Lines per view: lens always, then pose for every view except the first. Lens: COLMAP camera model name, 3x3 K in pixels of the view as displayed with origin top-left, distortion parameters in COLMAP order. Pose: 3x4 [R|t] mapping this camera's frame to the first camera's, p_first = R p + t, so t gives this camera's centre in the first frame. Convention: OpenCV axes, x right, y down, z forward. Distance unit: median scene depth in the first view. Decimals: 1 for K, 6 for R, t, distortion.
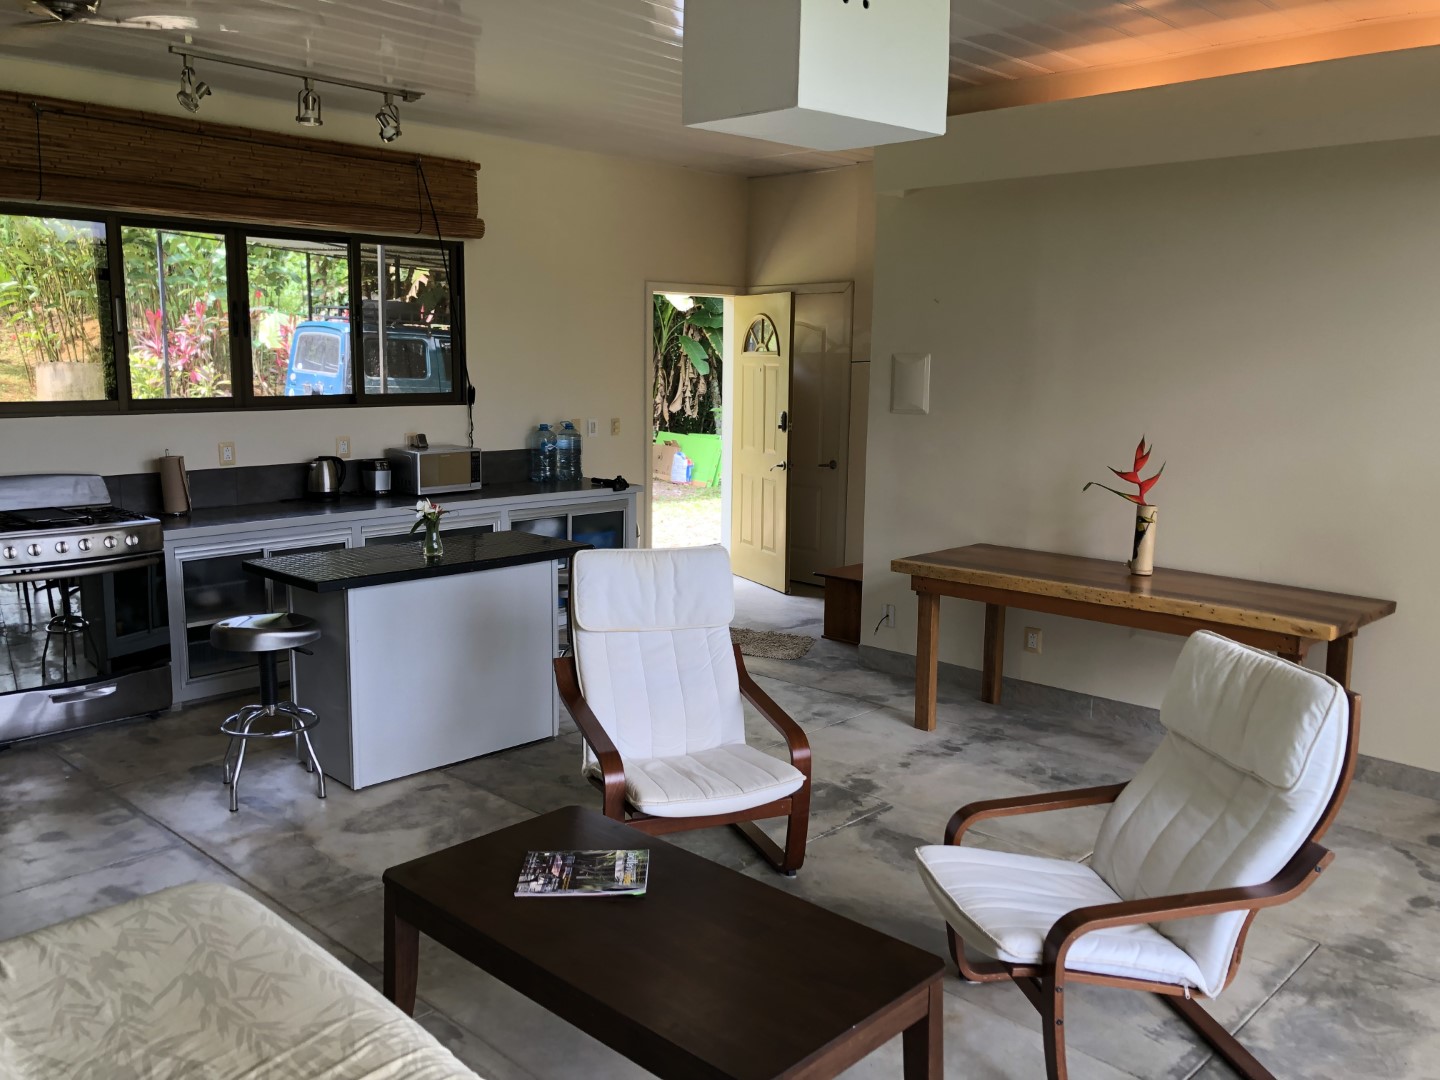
lens RADIAL K [[1194.2, 0, 719.0], [0, 1194.2, 536.8], [0, 0, 1]] dist [0.031618, -0.006492]
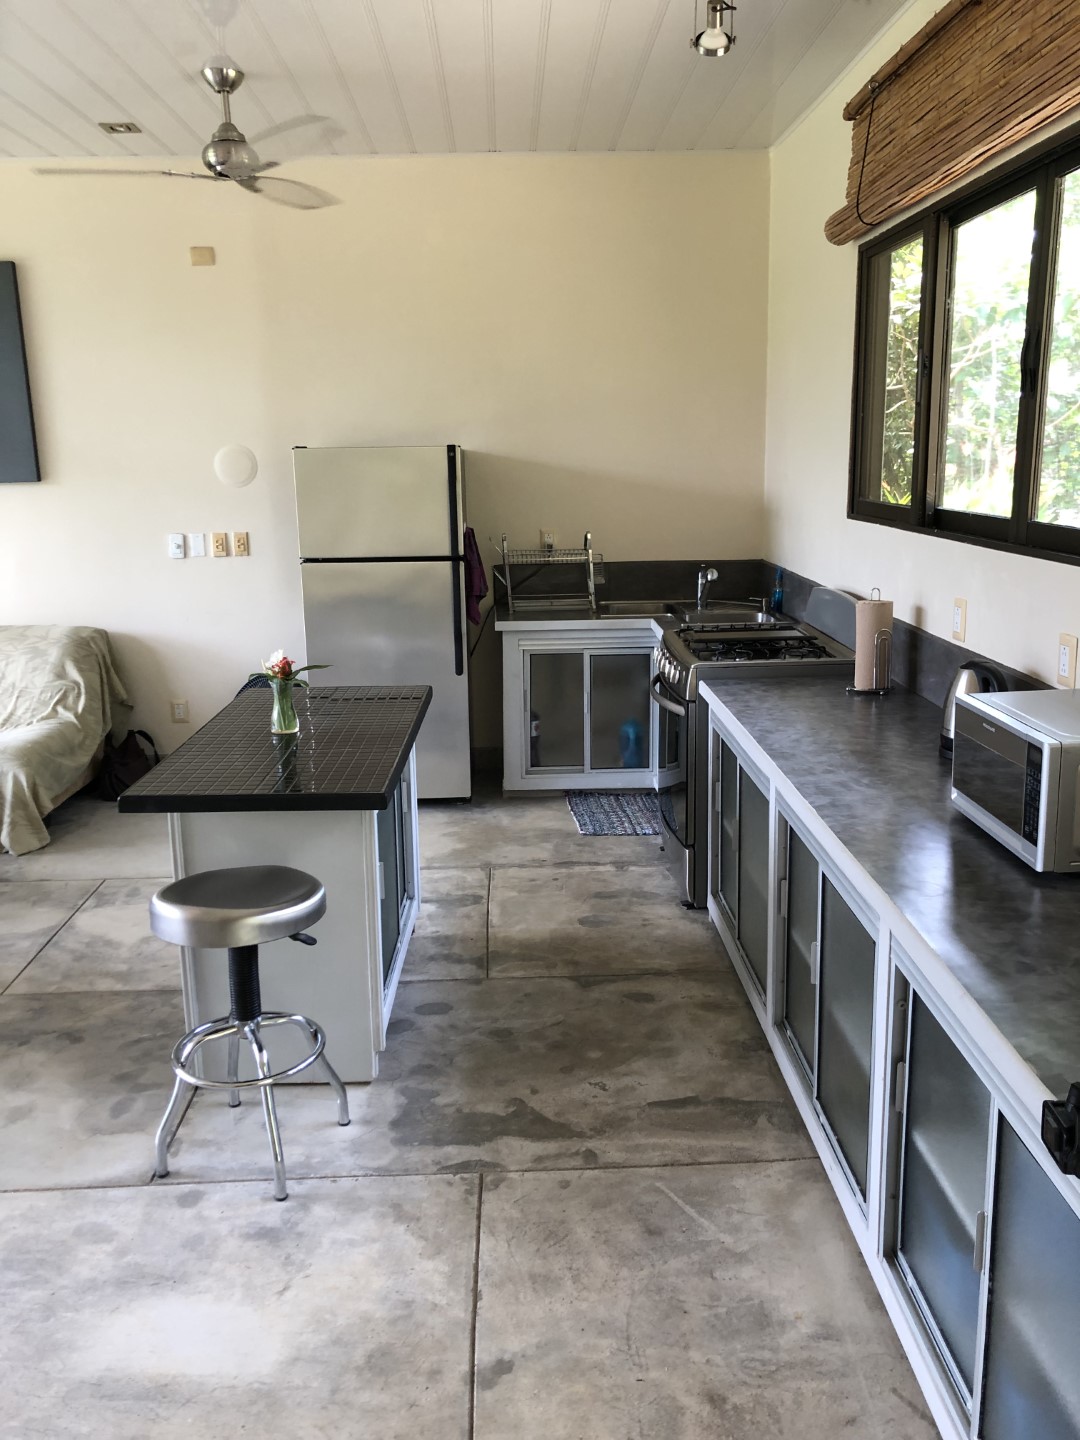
lens RADIAL K [[1194.2, 0, 538.4], [0, 1194.2, 718.9], [0, 0, 1]] dist [0.031618, -0.006492]
pose [[-0.705666, 0.154611, -0.691471, 0.142827], [-0.103240, 0.943051, 0.316223, -0.236479], [0.700983, 0.294535, -0.649517, 1.651271]]
